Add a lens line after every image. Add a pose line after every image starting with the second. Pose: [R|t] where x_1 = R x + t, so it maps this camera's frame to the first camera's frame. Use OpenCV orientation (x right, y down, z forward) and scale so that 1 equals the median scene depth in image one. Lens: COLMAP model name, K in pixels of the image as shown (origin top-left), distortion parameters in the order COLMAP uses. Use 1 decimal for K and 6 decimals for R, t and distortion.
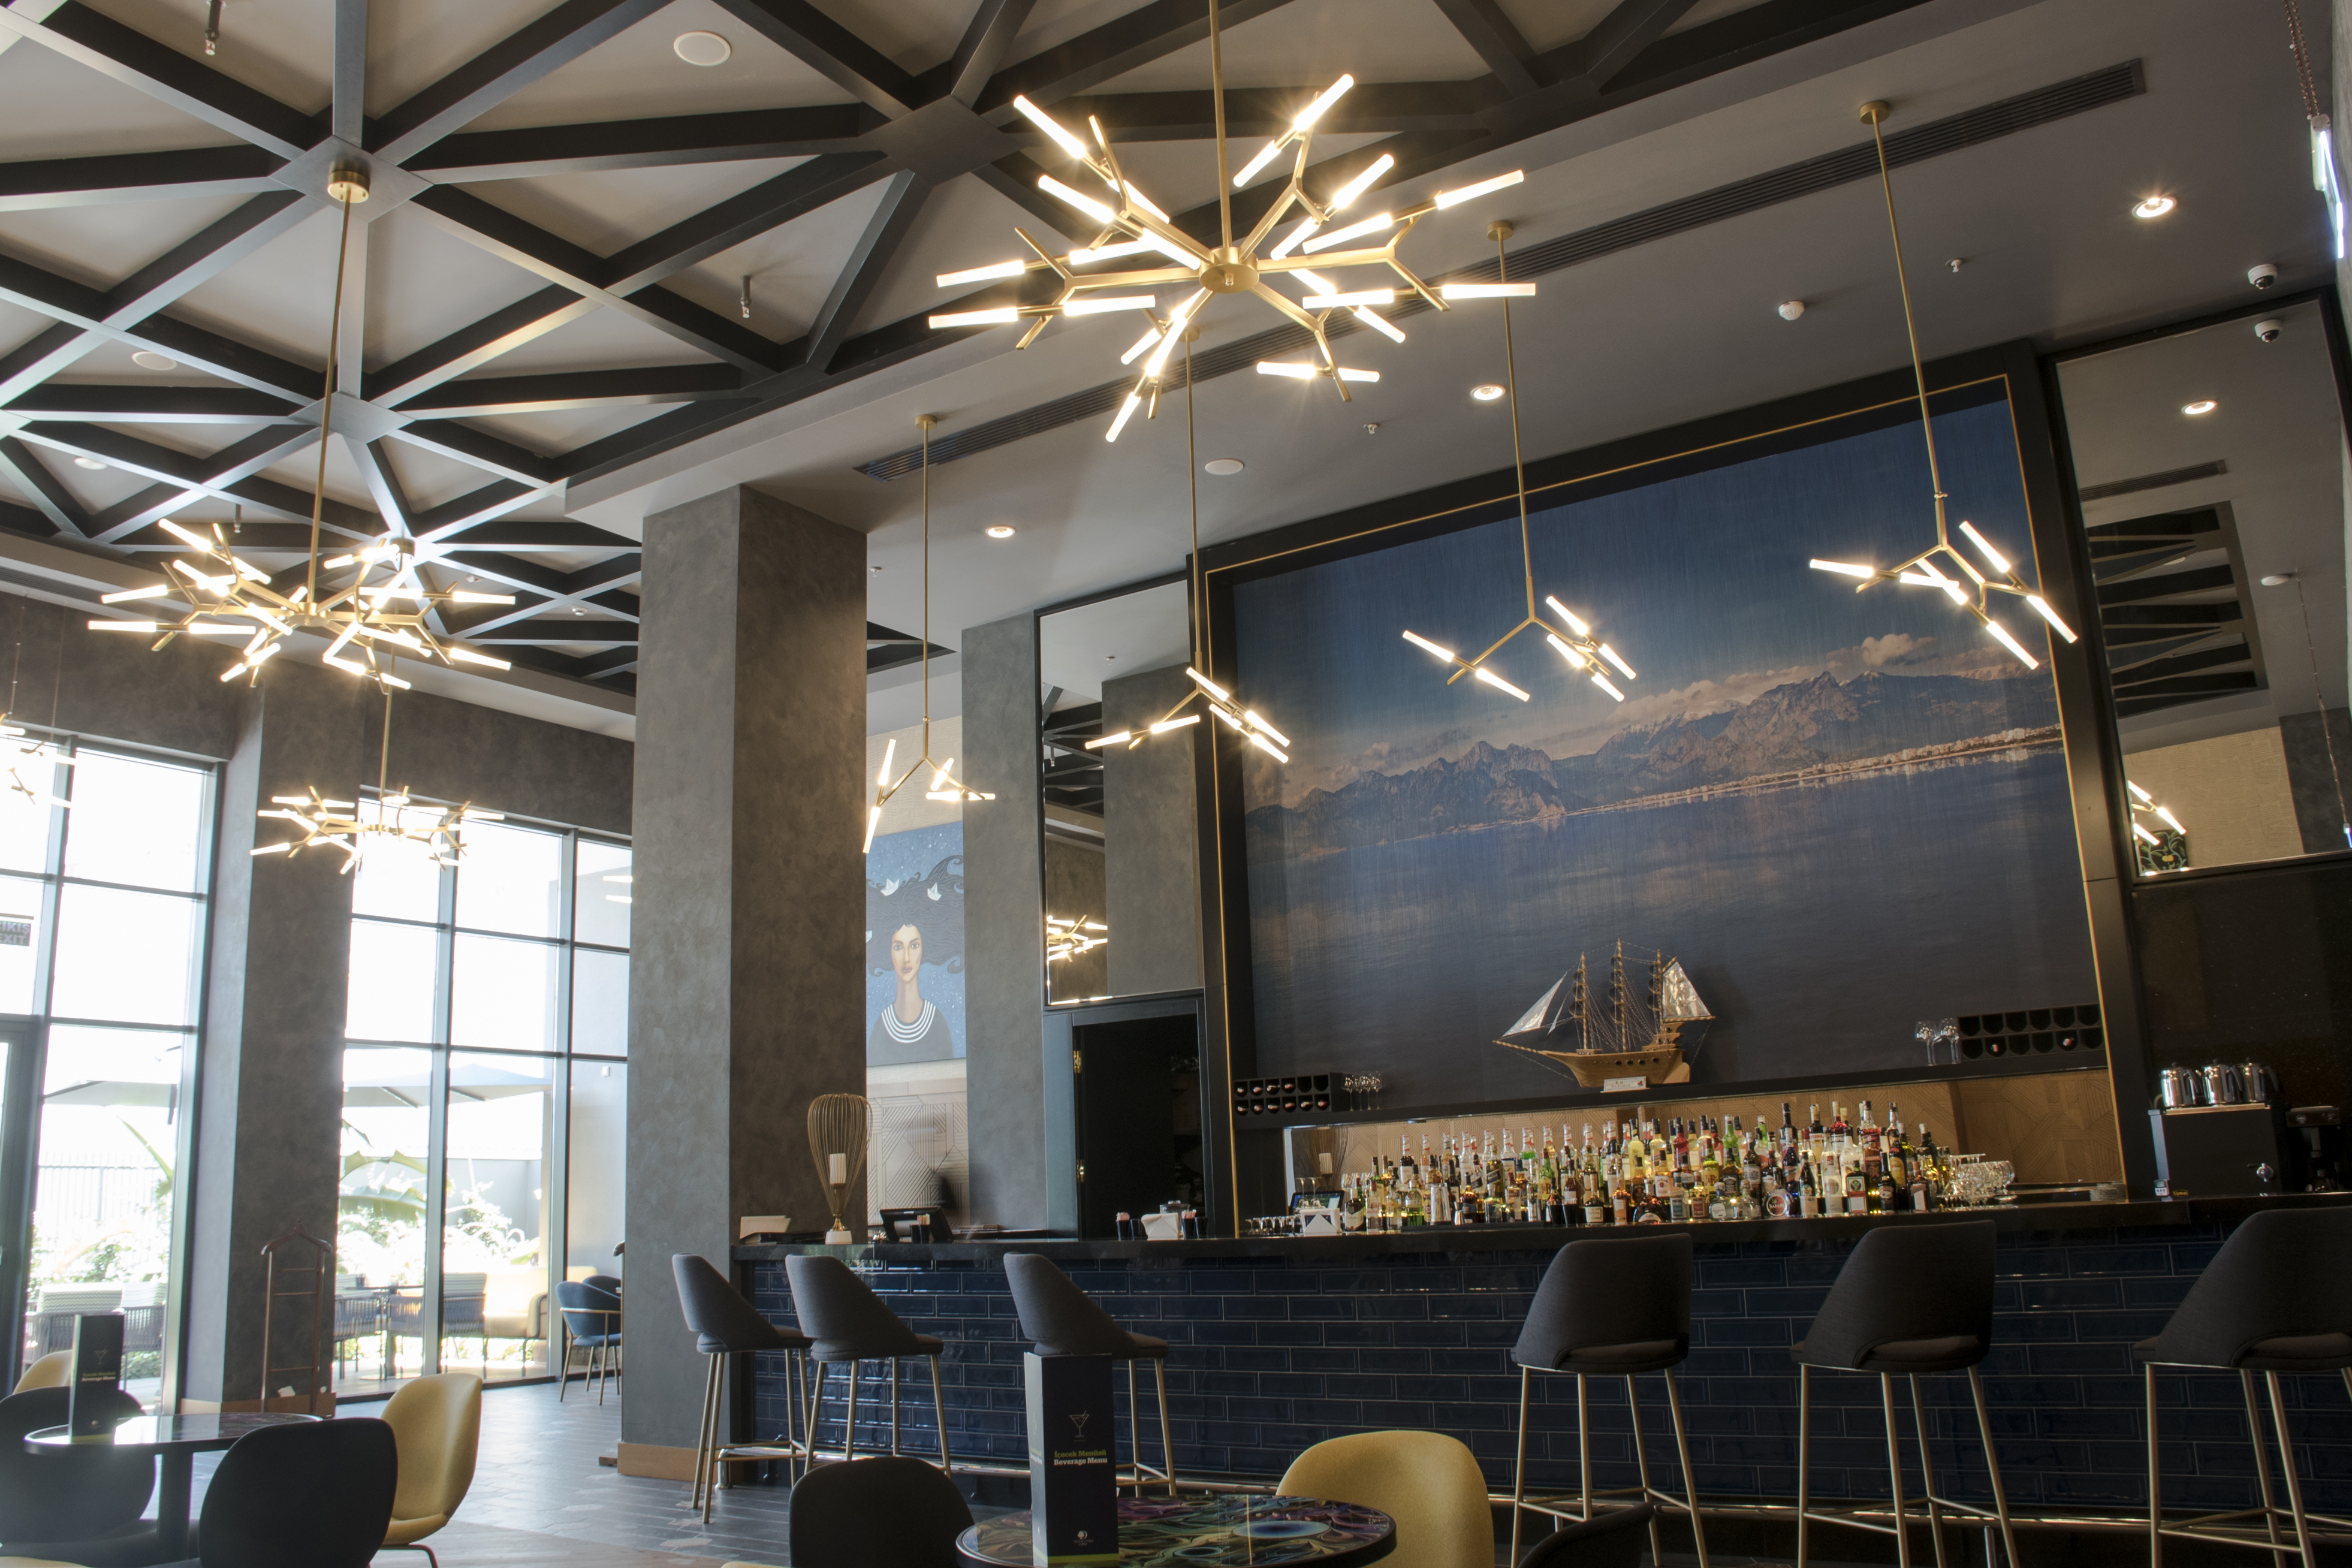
lens RADIAL K [[1831.5, 0, 1176.0], [0, 1831.5, 784.0], [0, 0, 1]] dist [-0.149096, 0.102875]
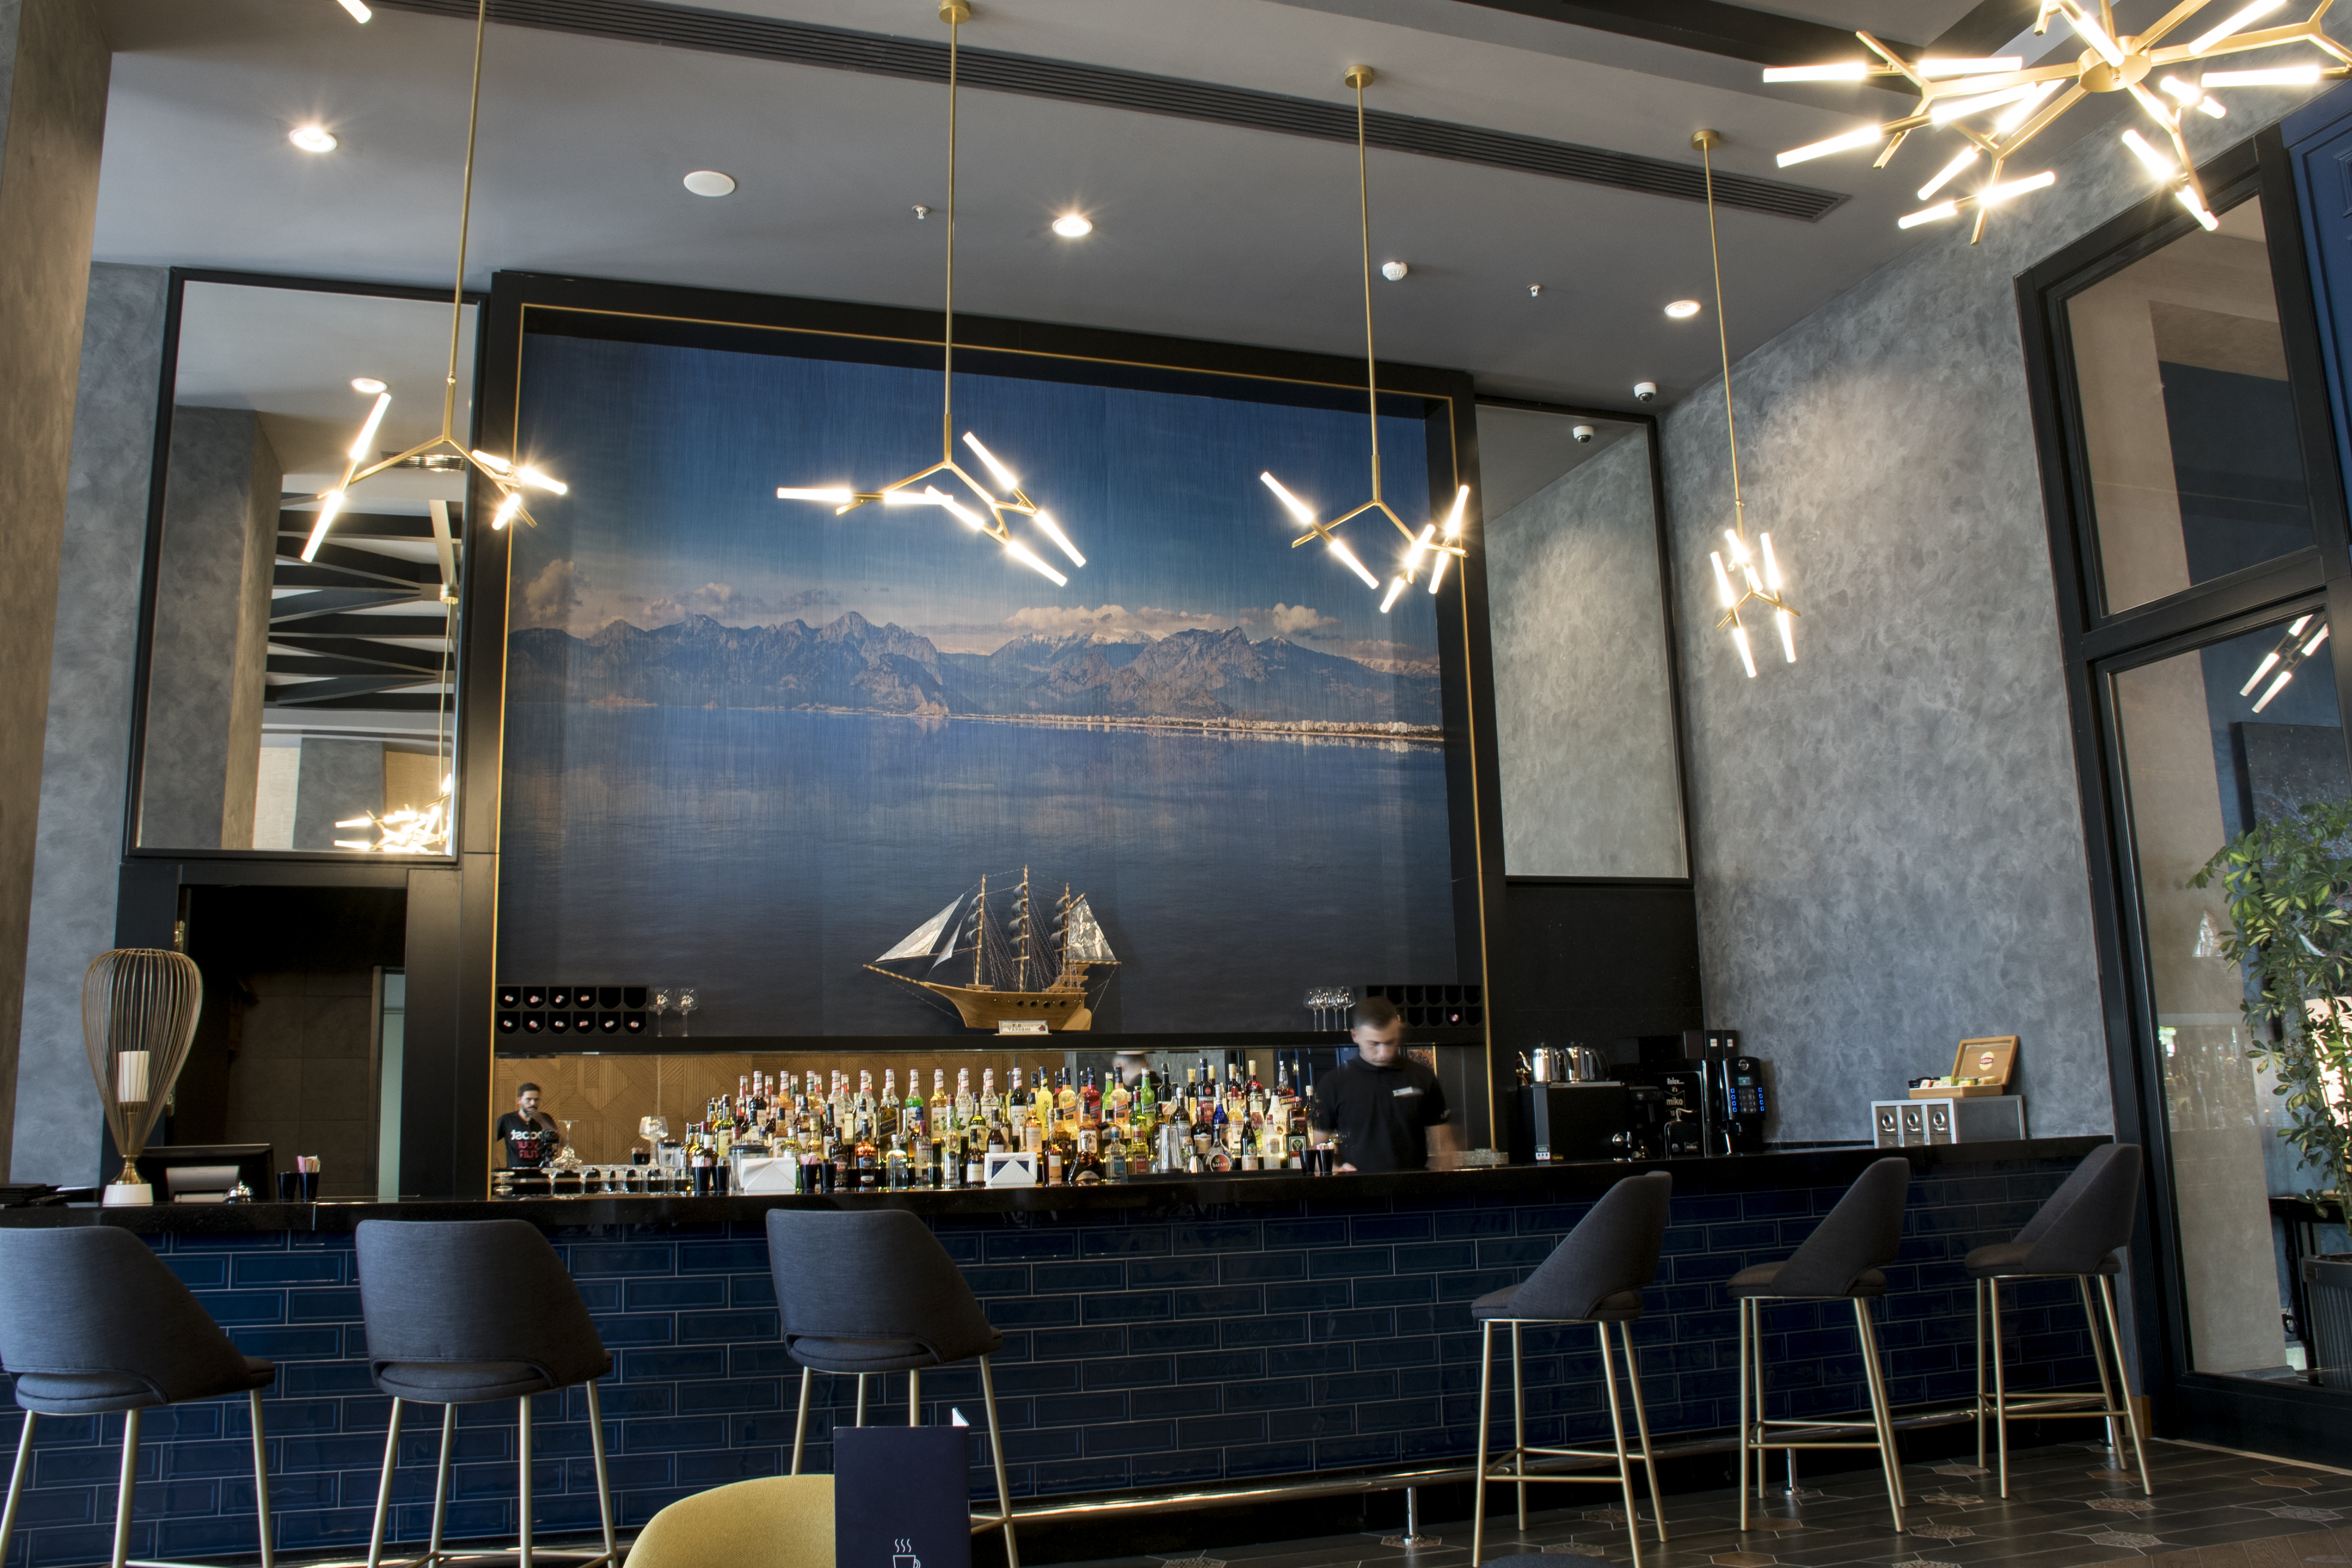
lens RADIAL K [[1831.5, 0, 1176.0], [0, 1831.5, 784.0], [0, 0, 1]] dist [-0.149096, 0.102875]
pose [[0.618400, 0.165502, 0.768239, -0.399016], [-0.169069, 0.982700, -0.075610, 0.099668], [-0.767461, -0.083128, 0.635683, 0.368713]]
